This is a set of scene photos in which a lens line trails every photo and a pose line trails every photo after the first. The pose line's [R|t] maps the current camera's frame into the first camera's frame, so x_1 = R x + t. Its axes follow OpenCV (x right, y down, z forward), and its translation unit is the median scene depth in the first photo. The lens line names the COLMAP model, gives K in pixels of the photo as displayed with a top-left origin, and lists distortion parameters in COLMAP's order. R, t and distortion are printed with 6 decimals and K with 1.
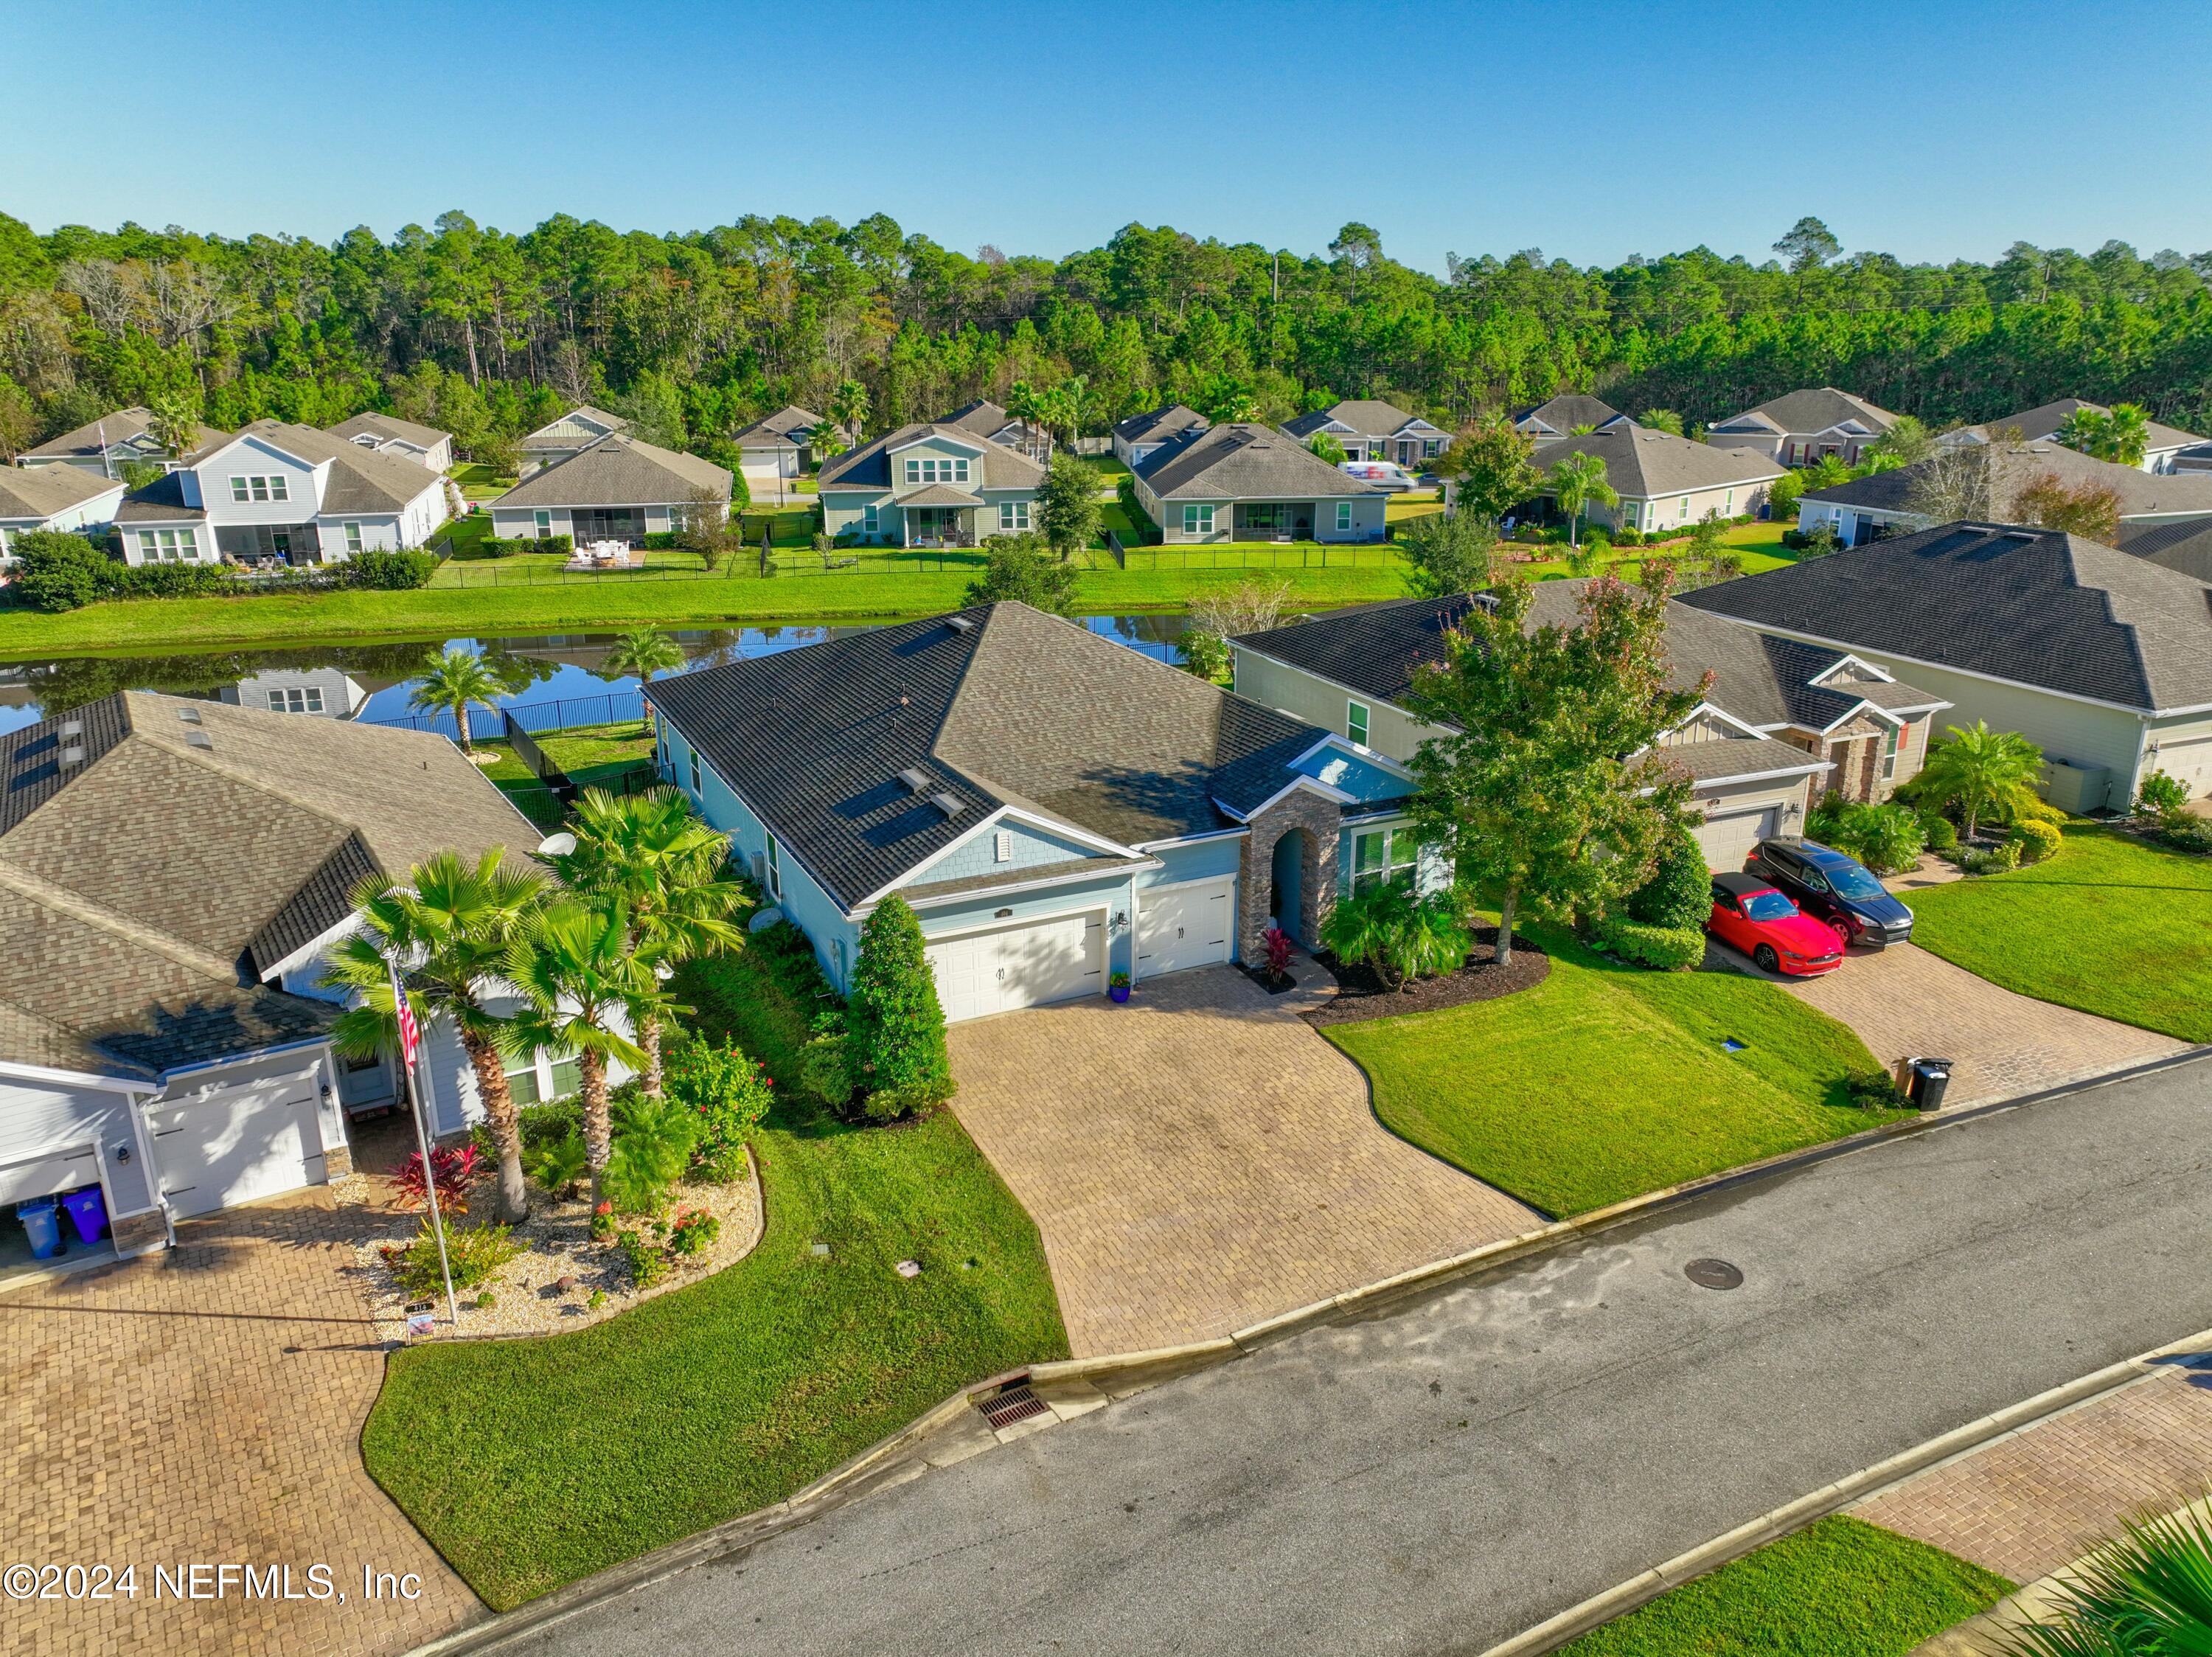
lens RADIAL K [[1557.9, 0, 1119.4], [0, 1557.9, 822.2], [0, 0, 1]] dist [0.001404, 0.014107]
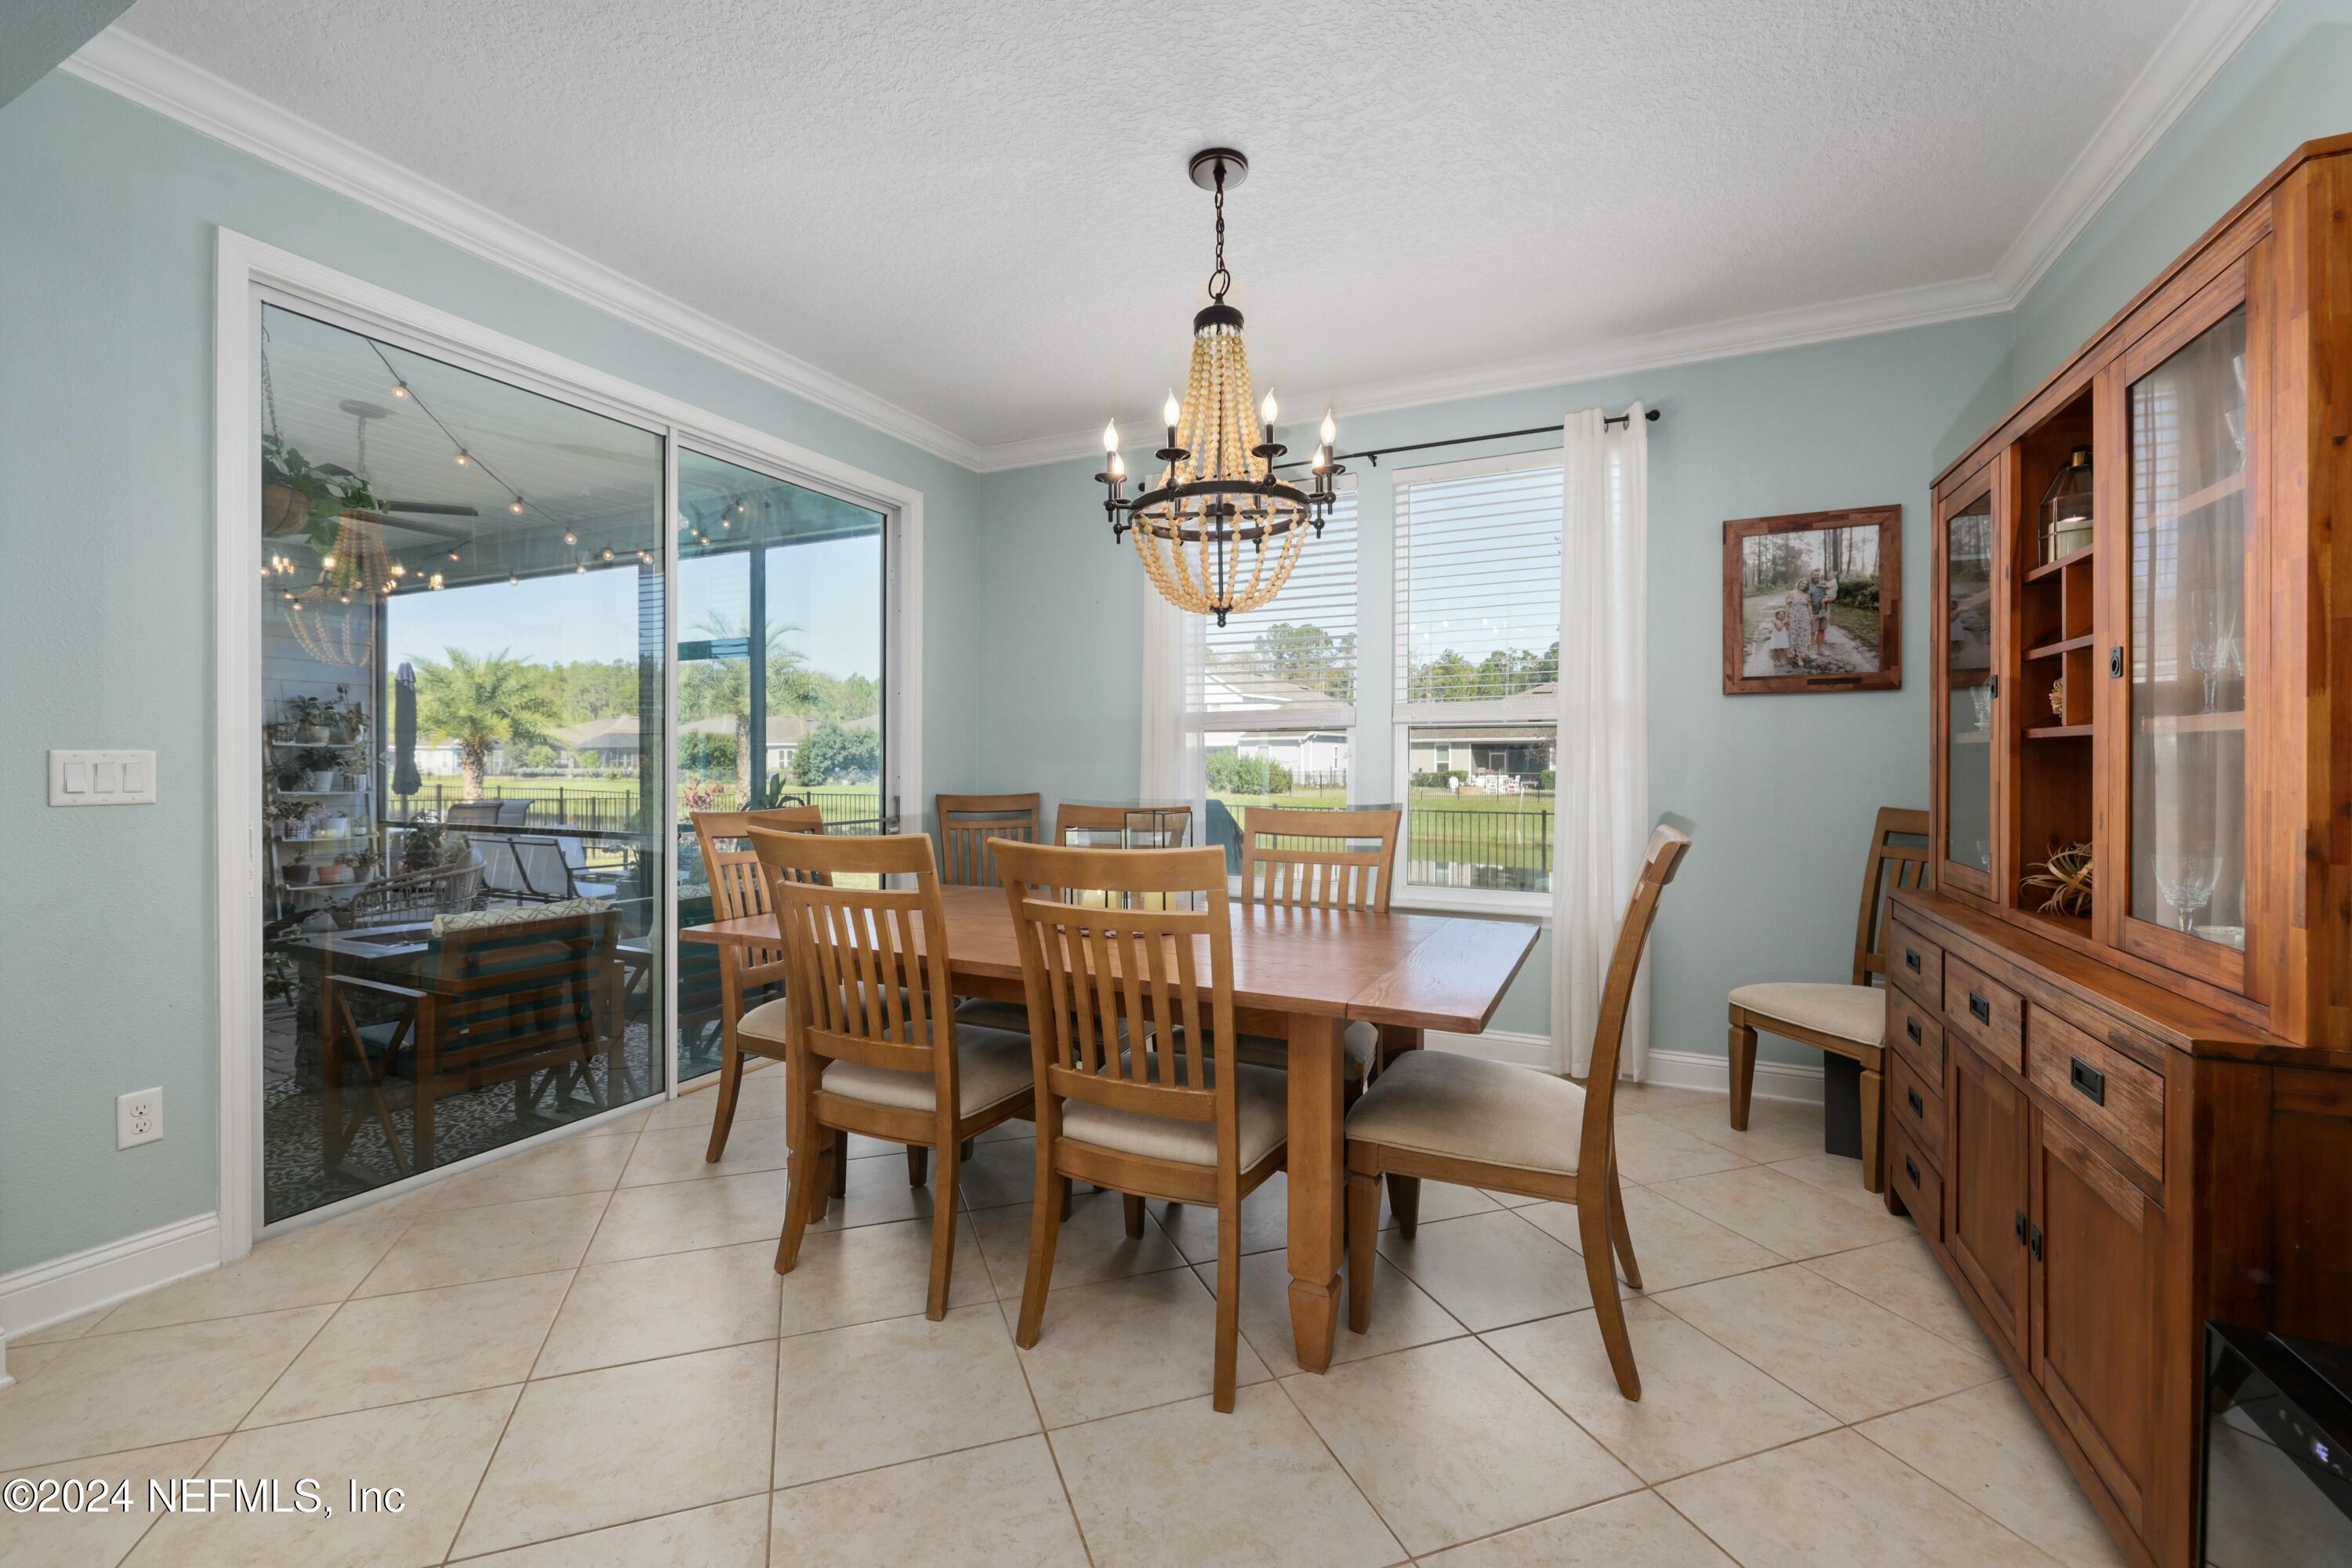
lens RADIAL K [[993.3, 0, 1149.7], [0, 993.3, 776.7], [0, 0, 1]] dist [-0.000696, -0.000059]
pose [[0.610231, 0.012215, -0.792129, -0.005383], [-0.245096, 0.953737, -0.174108, -0.040155], [0.753356, 0.300394, 0.584994, 0.622460]]
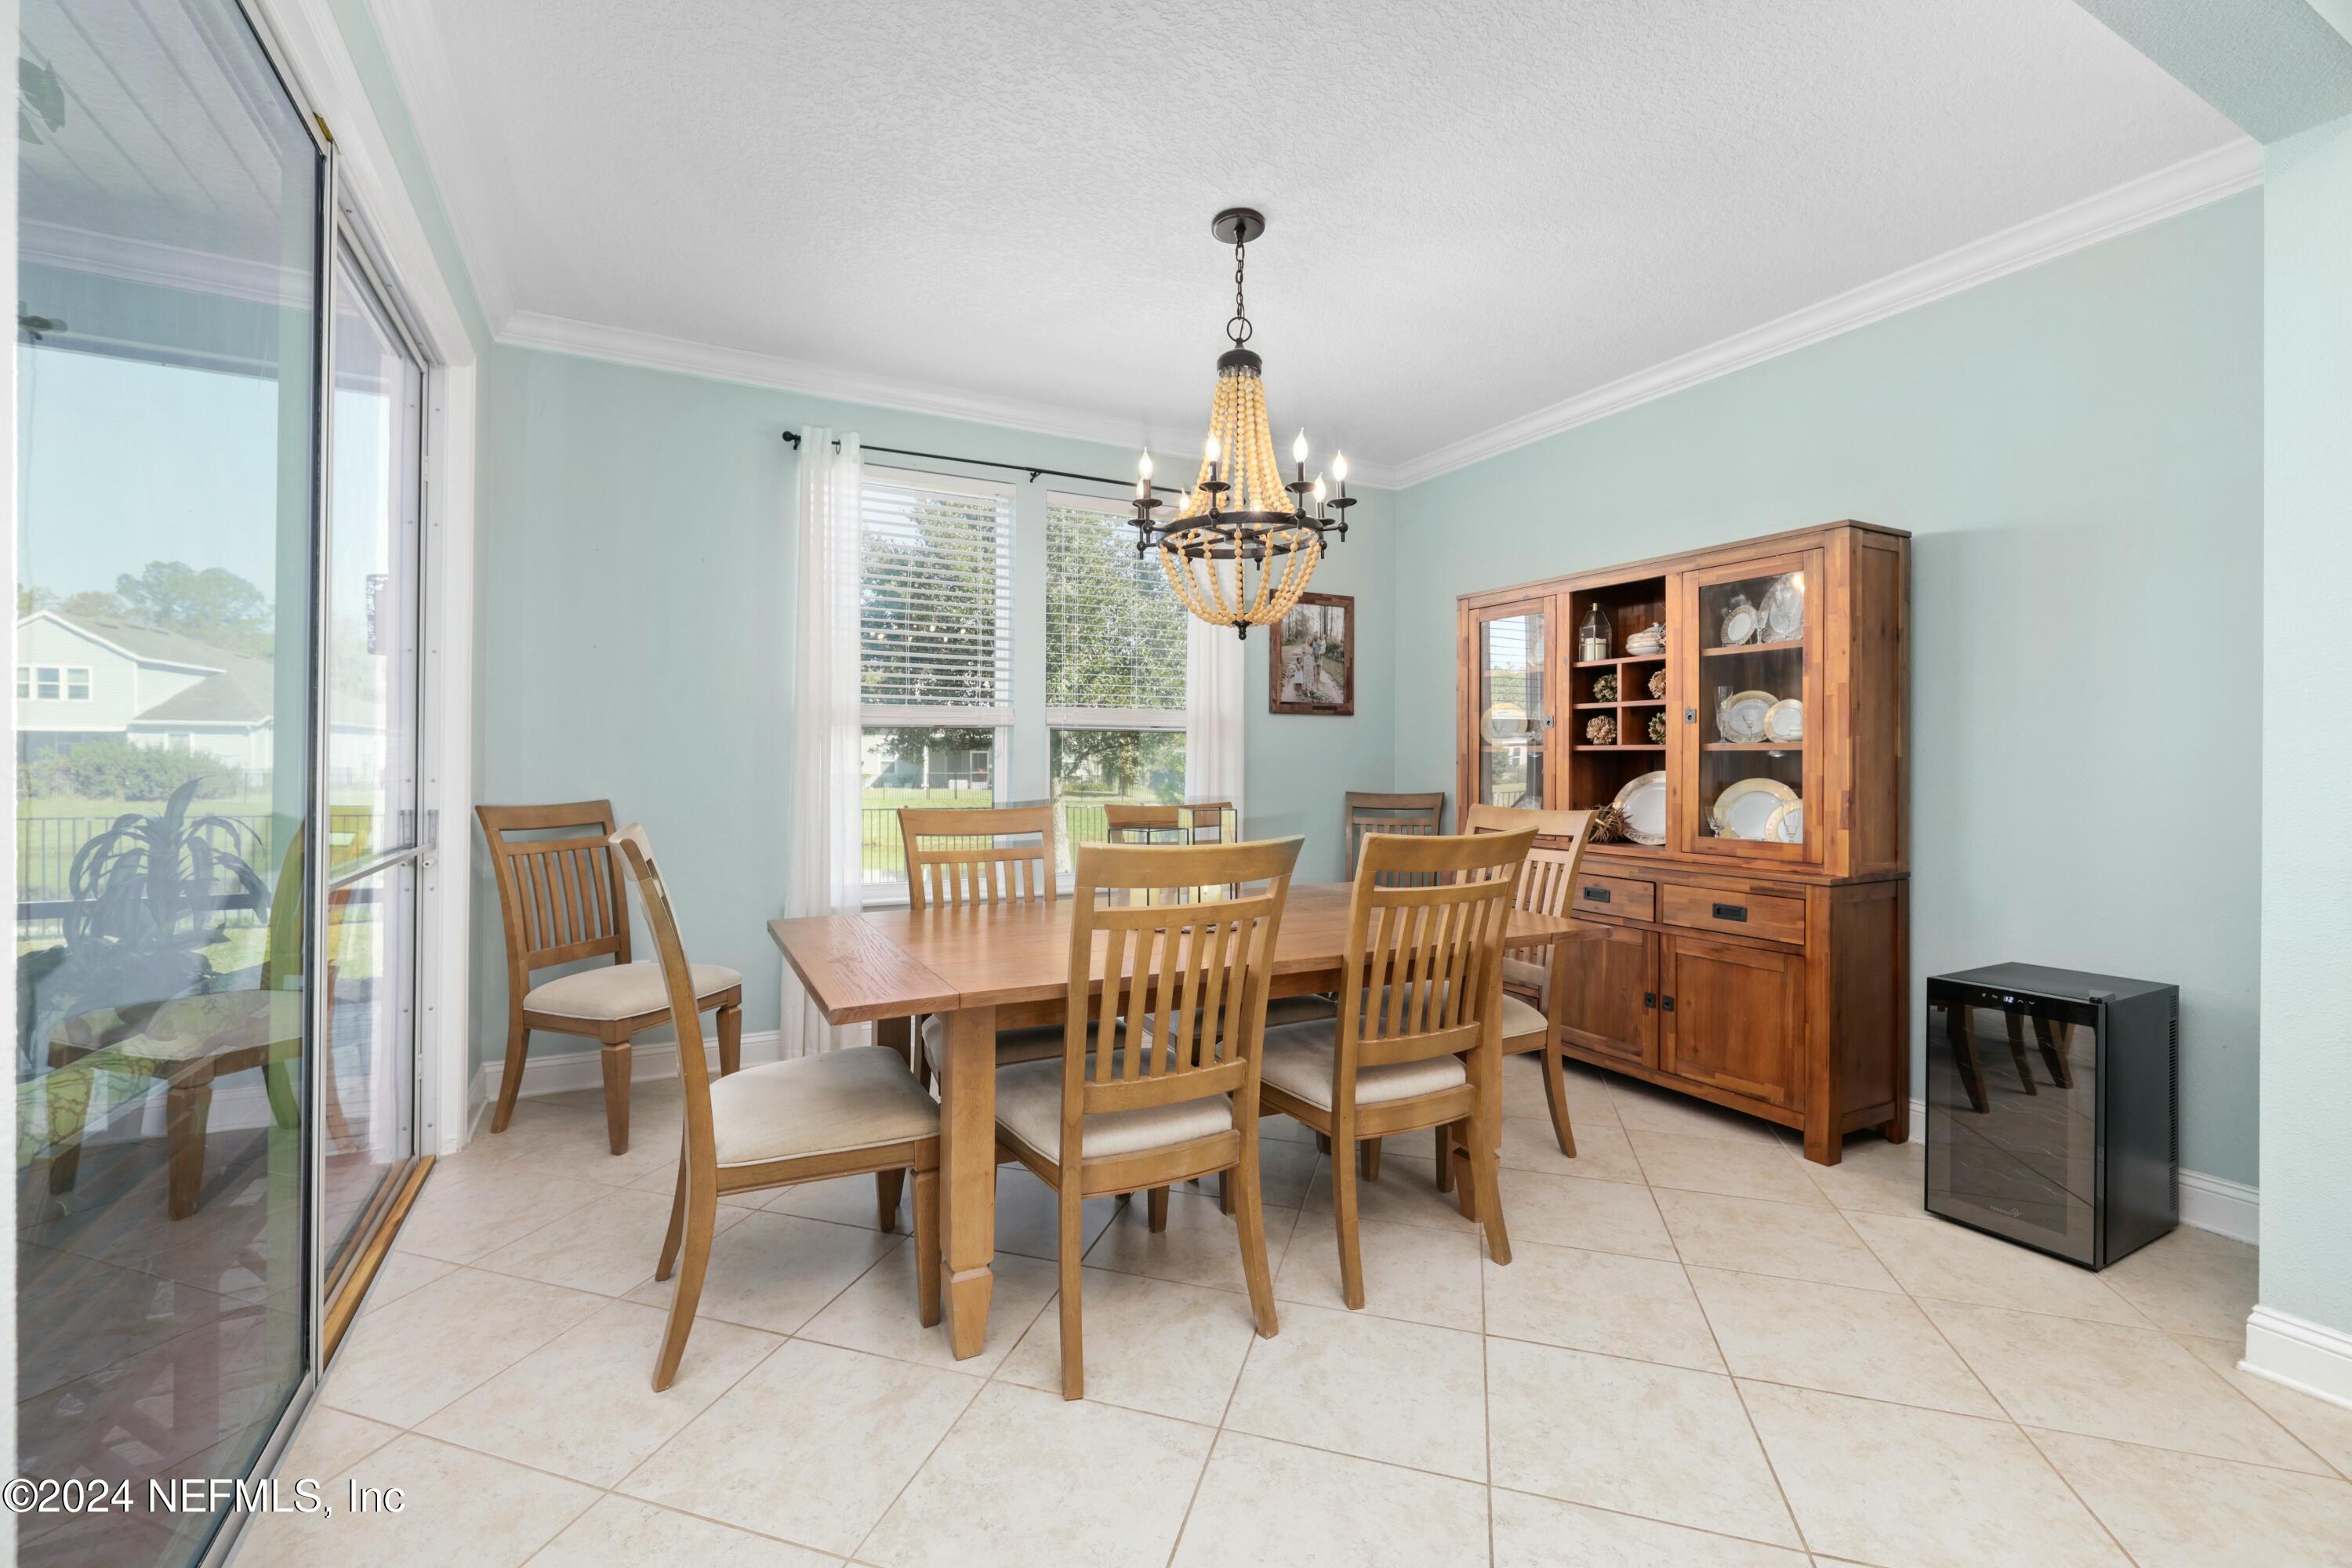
lens RADIAL K [[993.3, 0, 1151.6], [0, 993.3, 769.8], [0, 0, 1]] dist [-0.000696, -0.000059]
pose [[0.999924, 0.006690, 0.010379, -0.031098], [-0.003250, 0.953461, -0.301498, -0.036030], [-0.011913, 0.301442, 0.953410, 0.609964]]
